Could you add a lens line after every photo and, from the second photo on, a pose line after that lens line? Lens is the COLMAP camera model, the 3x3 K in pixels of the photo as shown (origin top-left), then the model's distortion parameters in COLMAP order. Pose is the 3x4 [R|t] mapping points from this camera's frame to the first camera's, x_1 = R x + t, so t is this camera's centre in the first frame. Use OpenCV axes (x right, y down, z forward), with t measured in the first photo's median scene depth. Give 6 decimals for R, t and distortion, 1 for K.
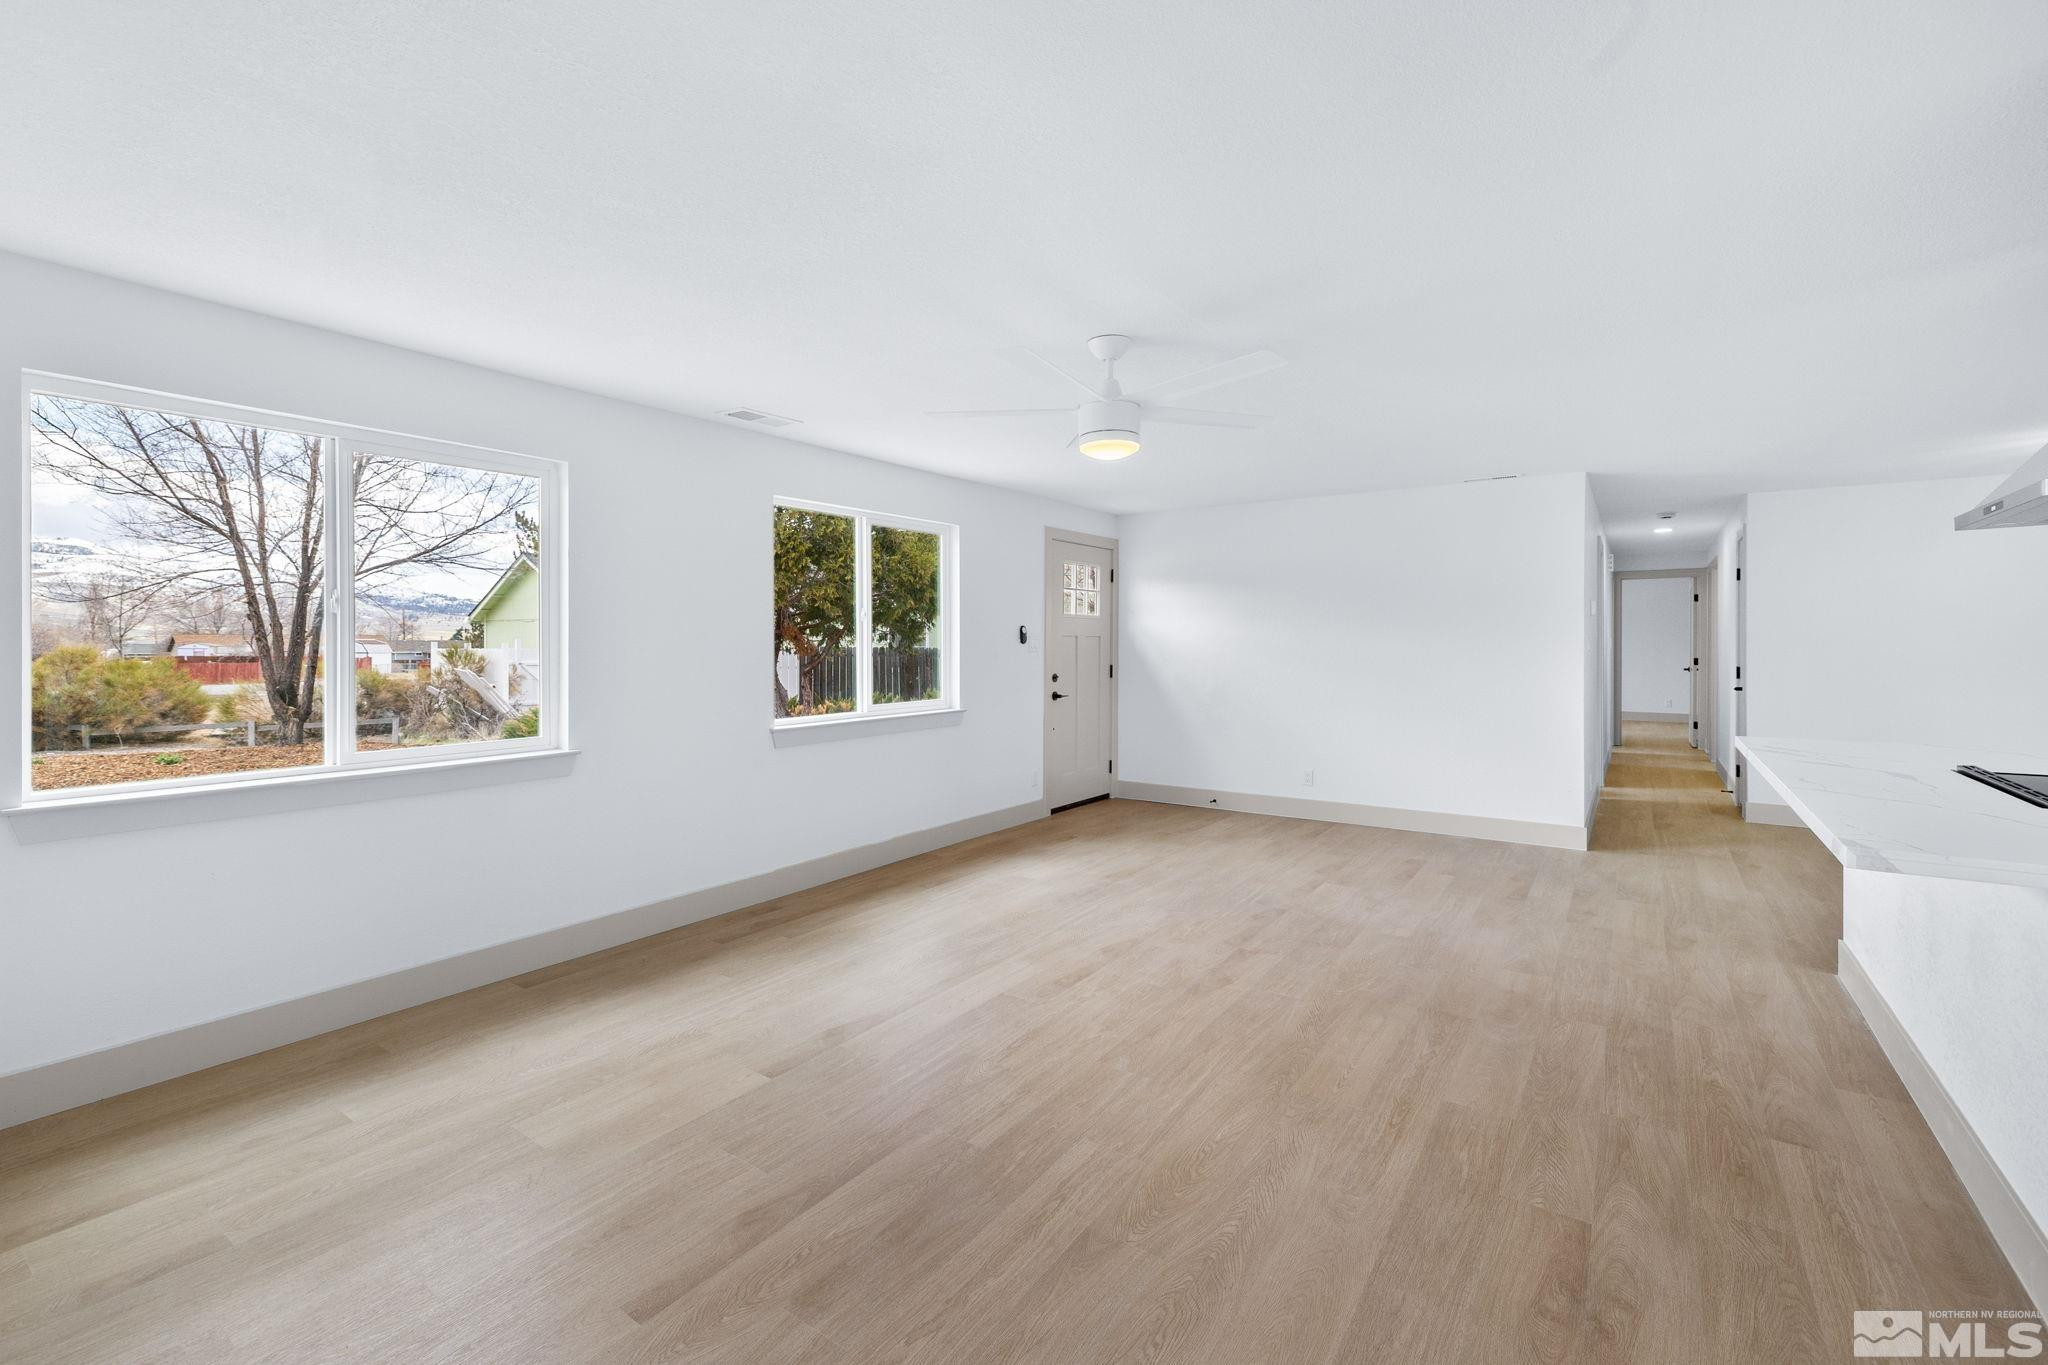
lens RADIAL K [[891.7, 0, 1016.2], [0, 891.7, 638.9], [0, 0, 1]] dist [0.002926, 0.000092]
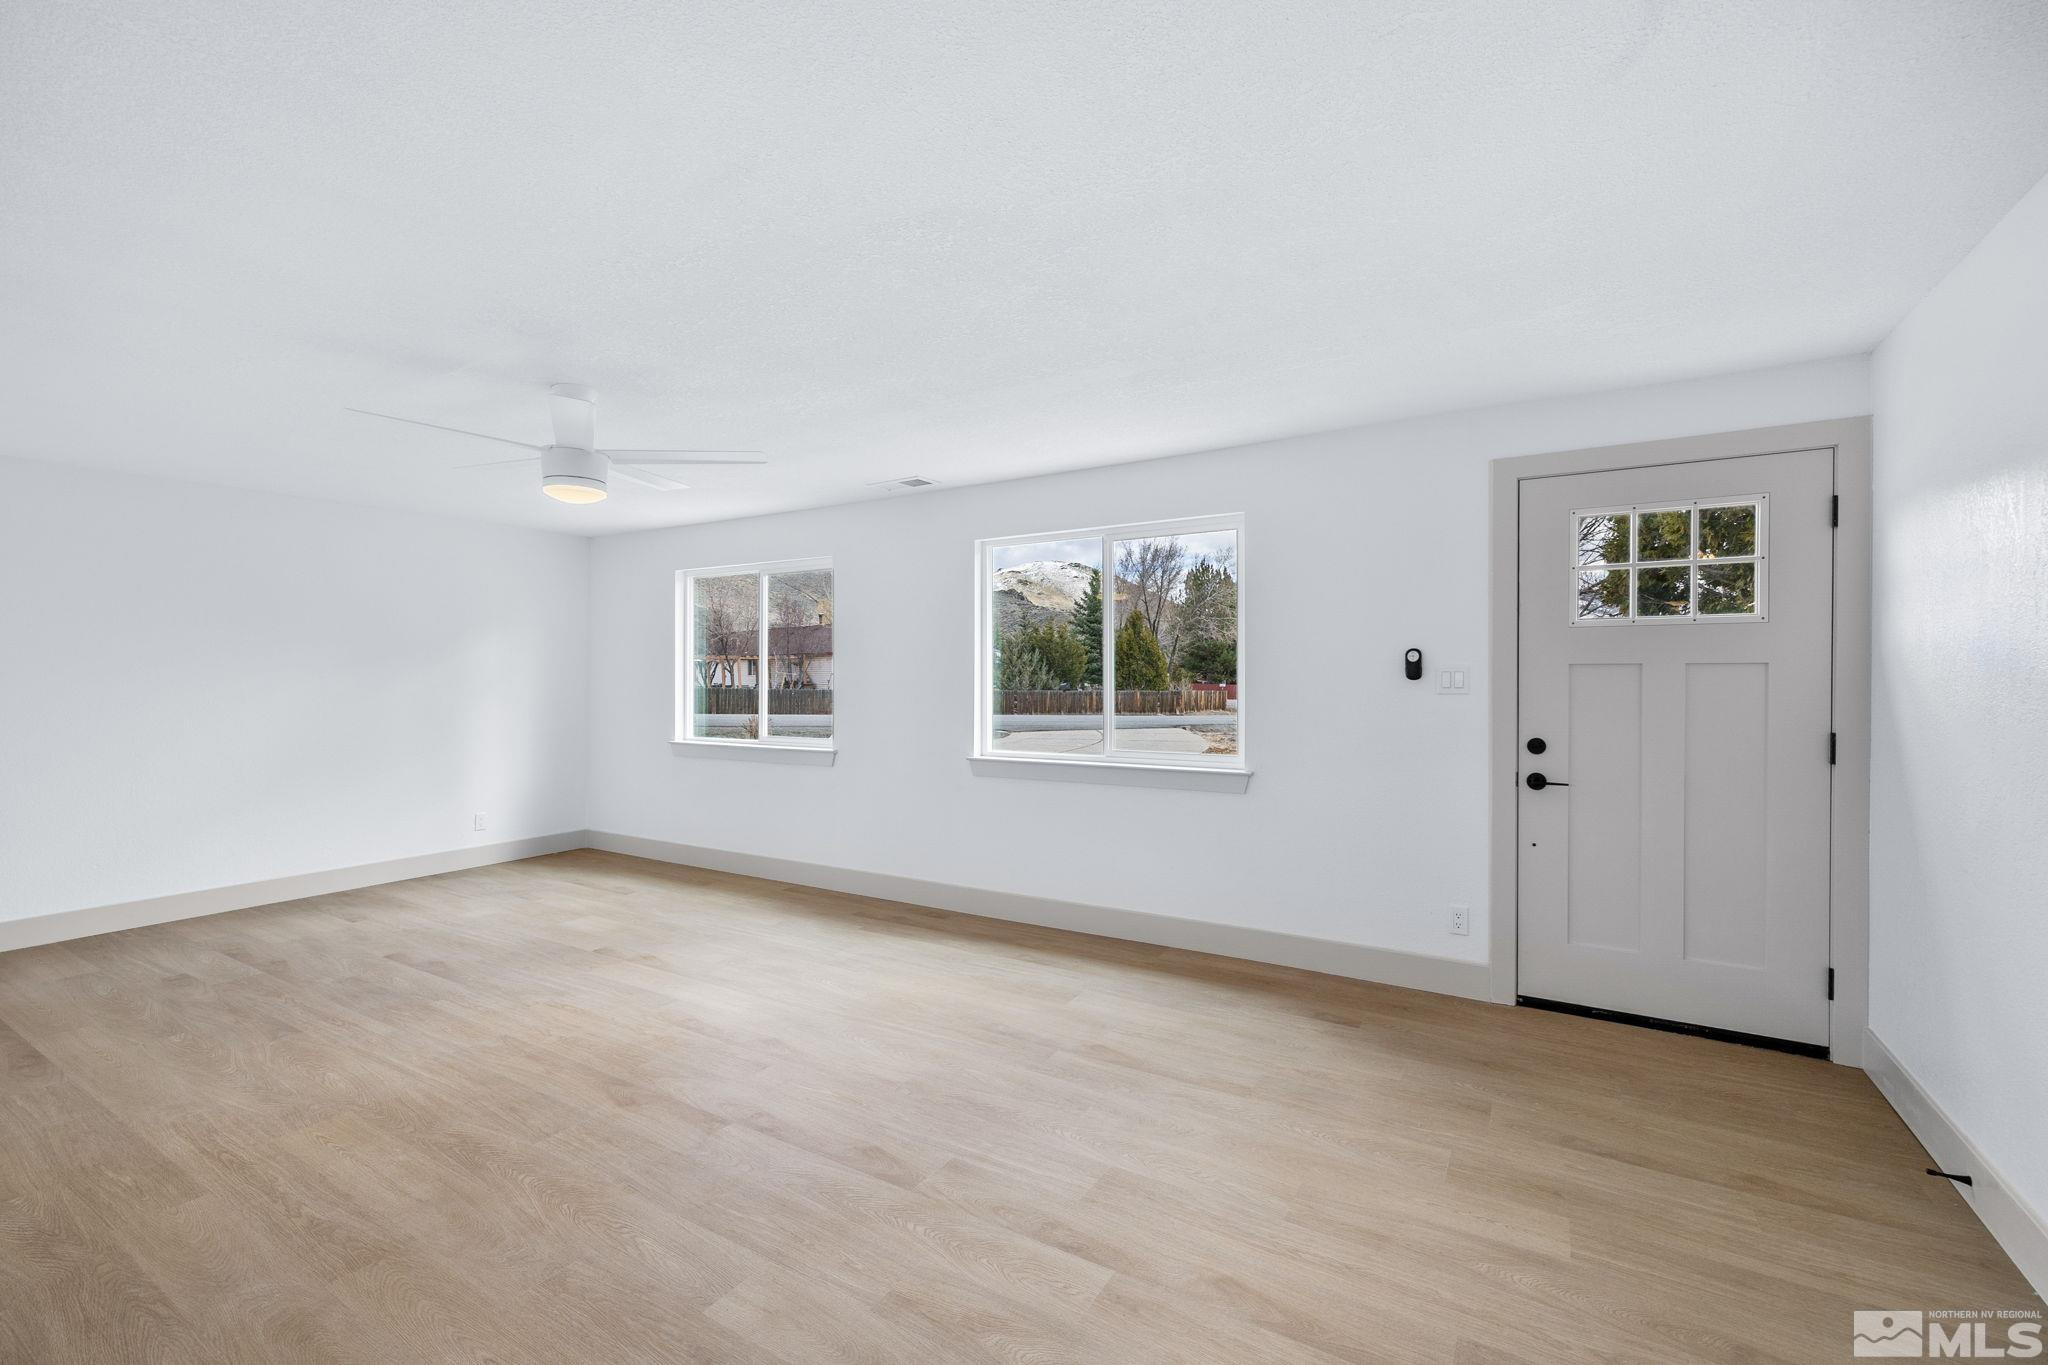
lens RADIAL K [[874.8, 0, 1024.0], [0, 874.8, 682.5], [0, 0, 1]] dist [0.002144, -0.000188]
pose [[0.054595, 0.007694, -0.998479, 1.016552], [0.006469, 0.999947, 0.008059, 0.001162], [0.998488, -0.006899, 0.054542, 1.288564]]
